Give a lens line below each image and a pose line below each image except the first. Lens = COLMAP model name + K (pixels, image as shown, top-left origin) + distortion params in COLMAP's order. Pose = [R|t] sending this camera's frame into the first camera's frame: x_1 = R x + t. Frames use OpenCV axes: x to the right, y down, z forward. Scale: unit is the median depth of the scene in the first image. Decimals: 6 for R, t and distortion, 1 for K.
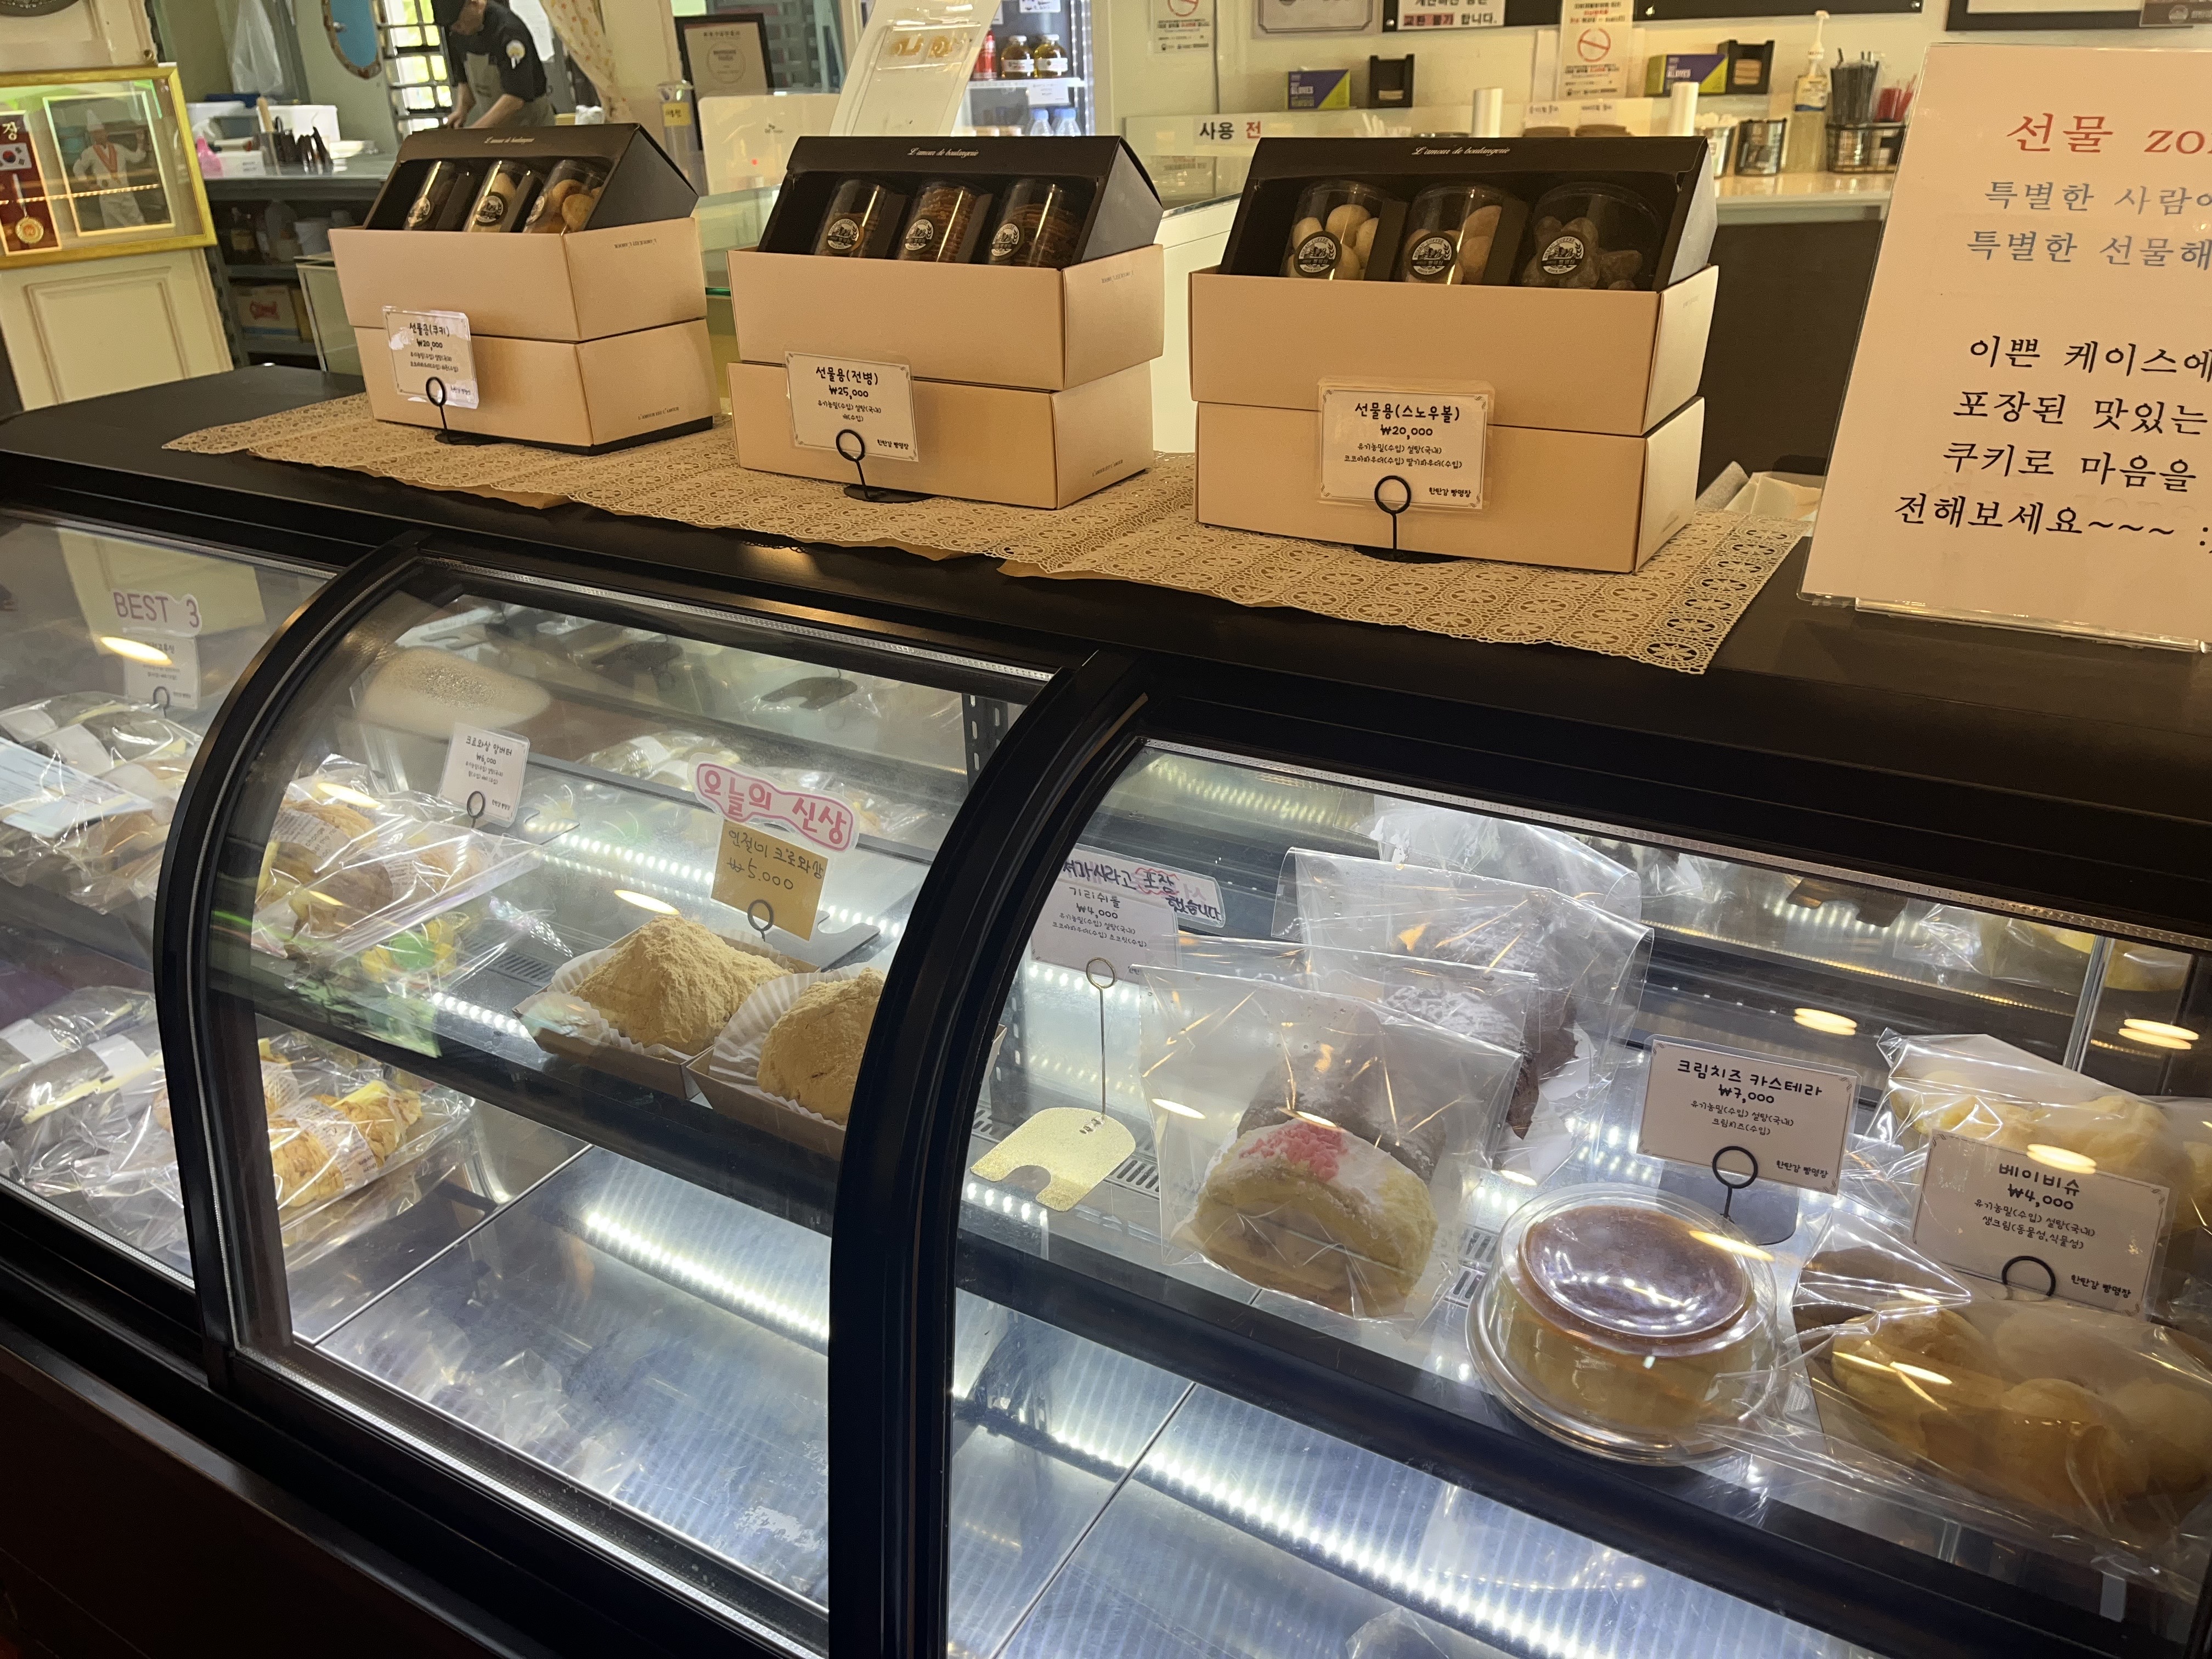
lens RADIAL K [[1676.1, 0, 1106.0], [0, 1676.1, 829.5], [0, 0, 1]] dist [0.065482, -0.096227]
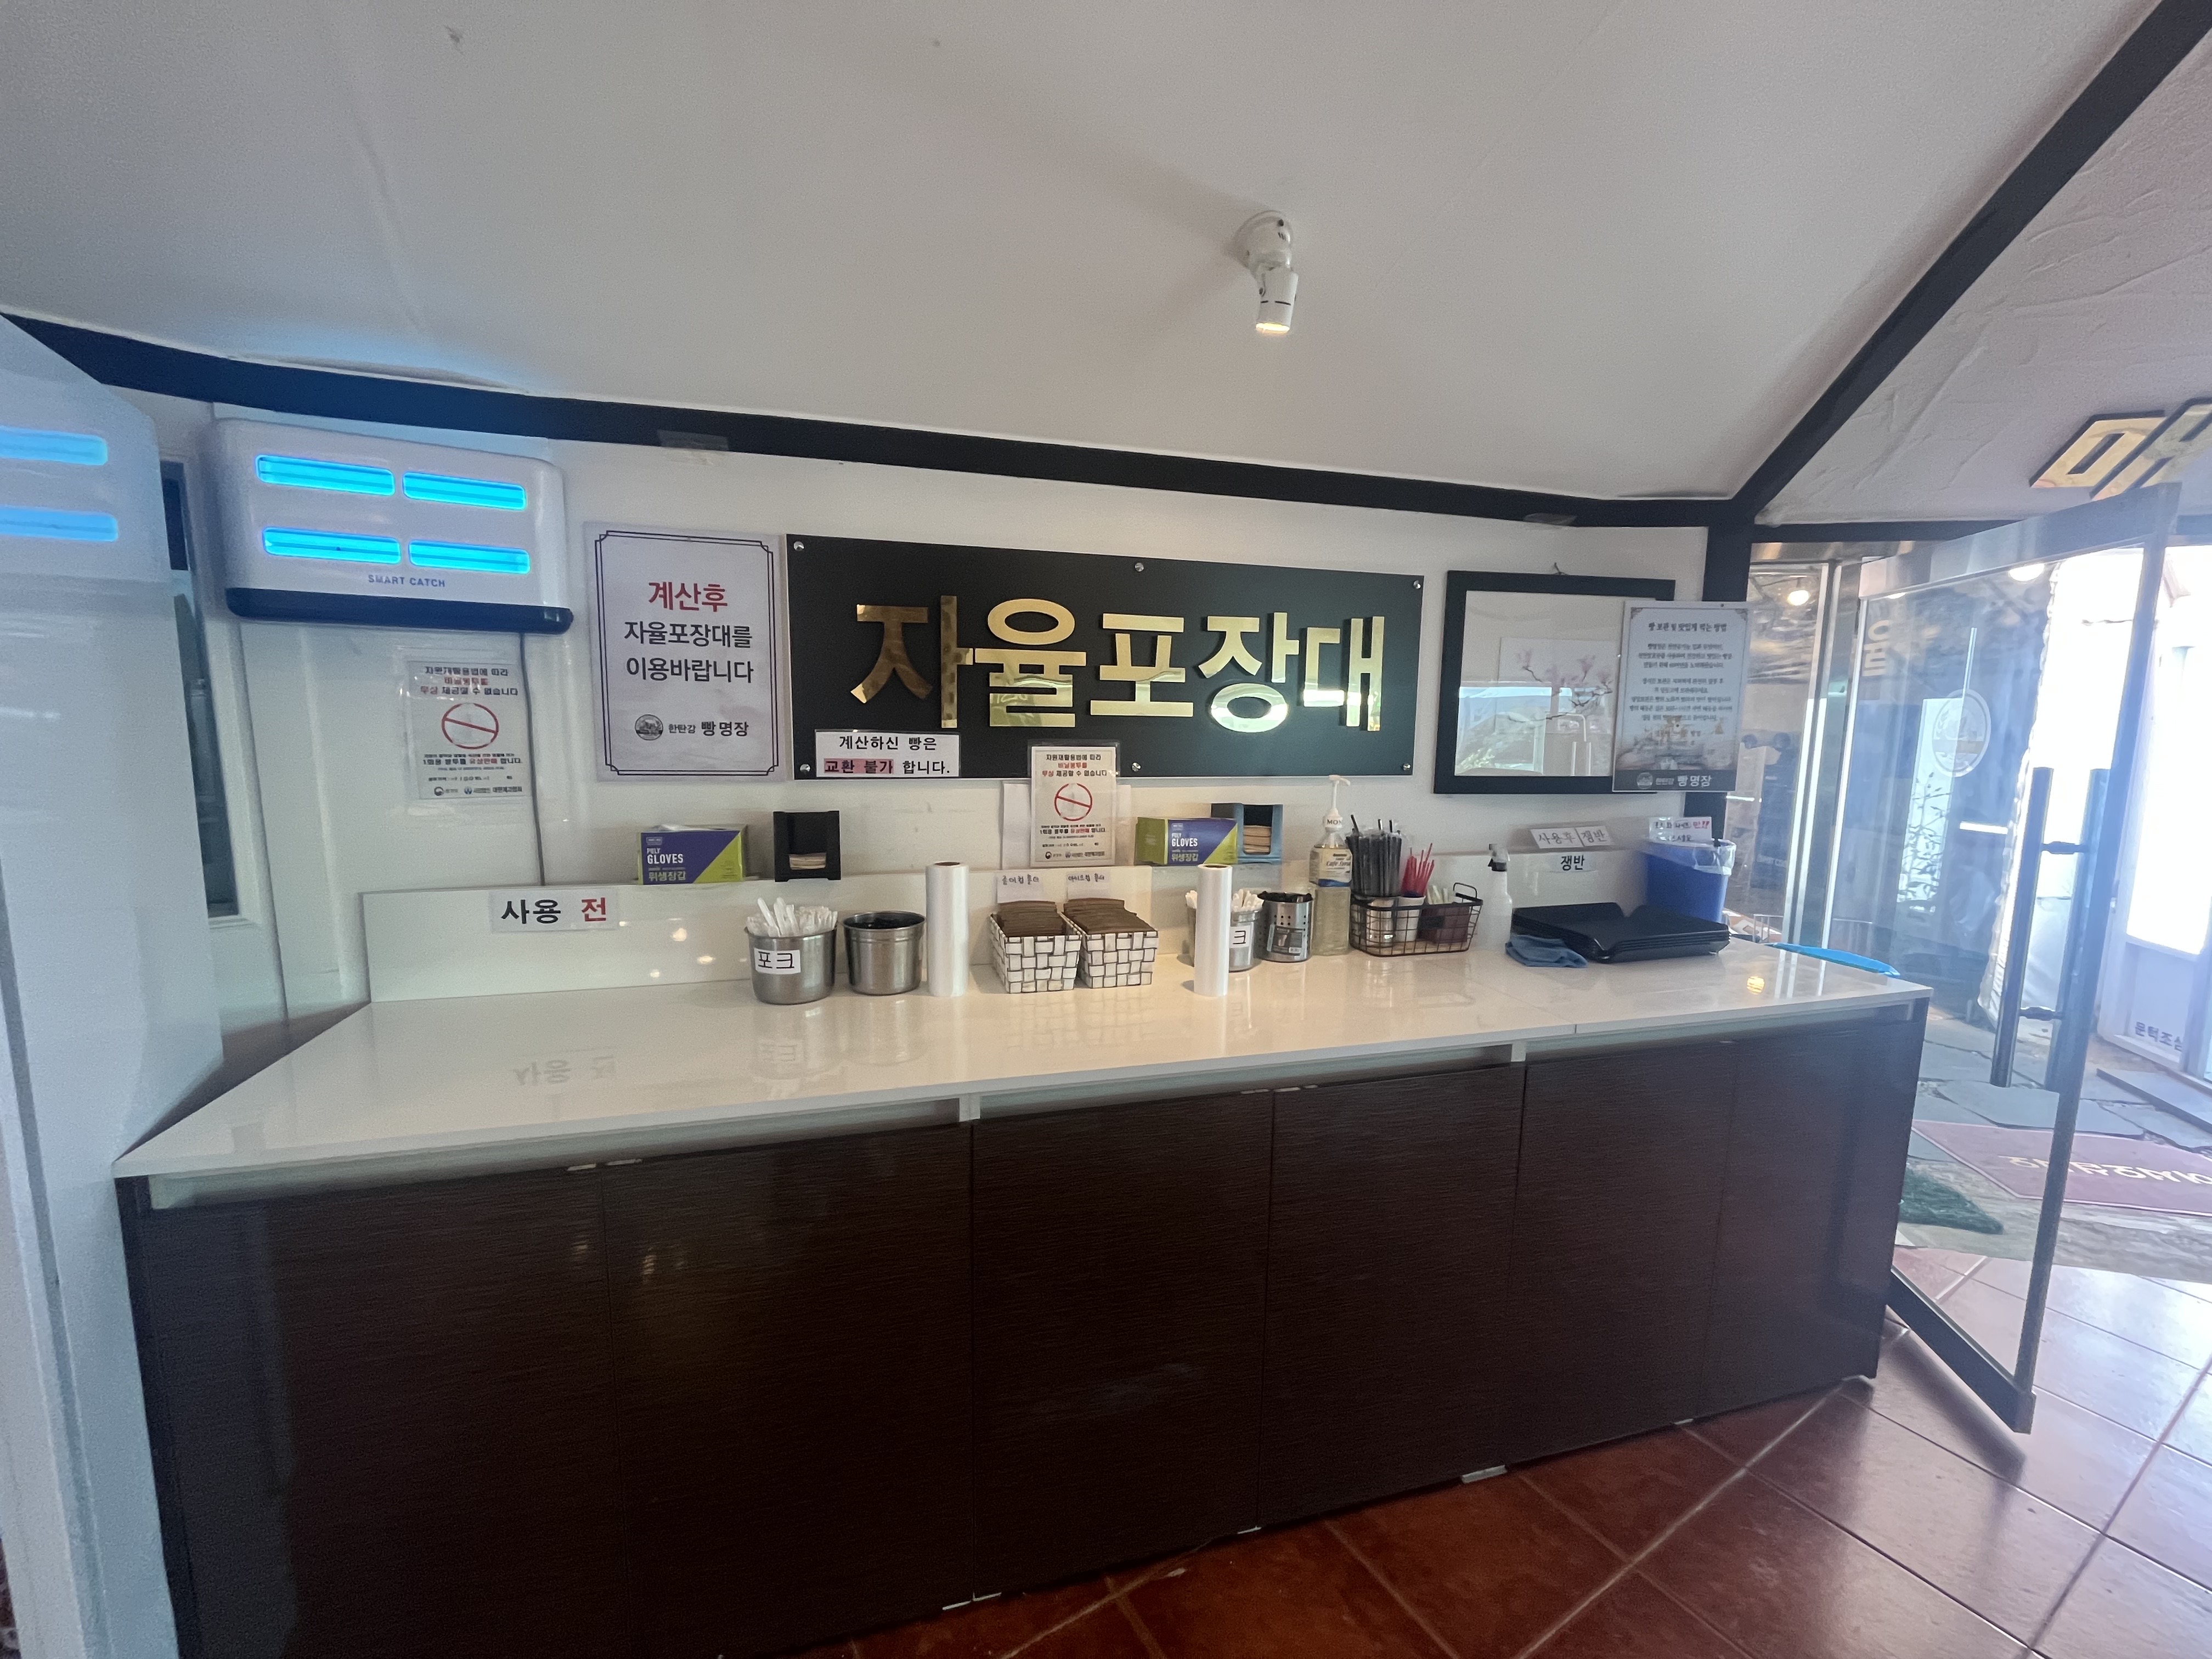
lens RADIAL K [[884.2, 0, 1106.0], [0, 884.2, 829.5], [0, 0, 1]] dist [-0.000407, -0.000020]
pose [[0.928693, 0.000414, 0.370849, 0.148015], [0.116969, 0.948628, -0.293977, -0.326714], [-0.351920, 0.316392, 0.880936, 0.632467]]
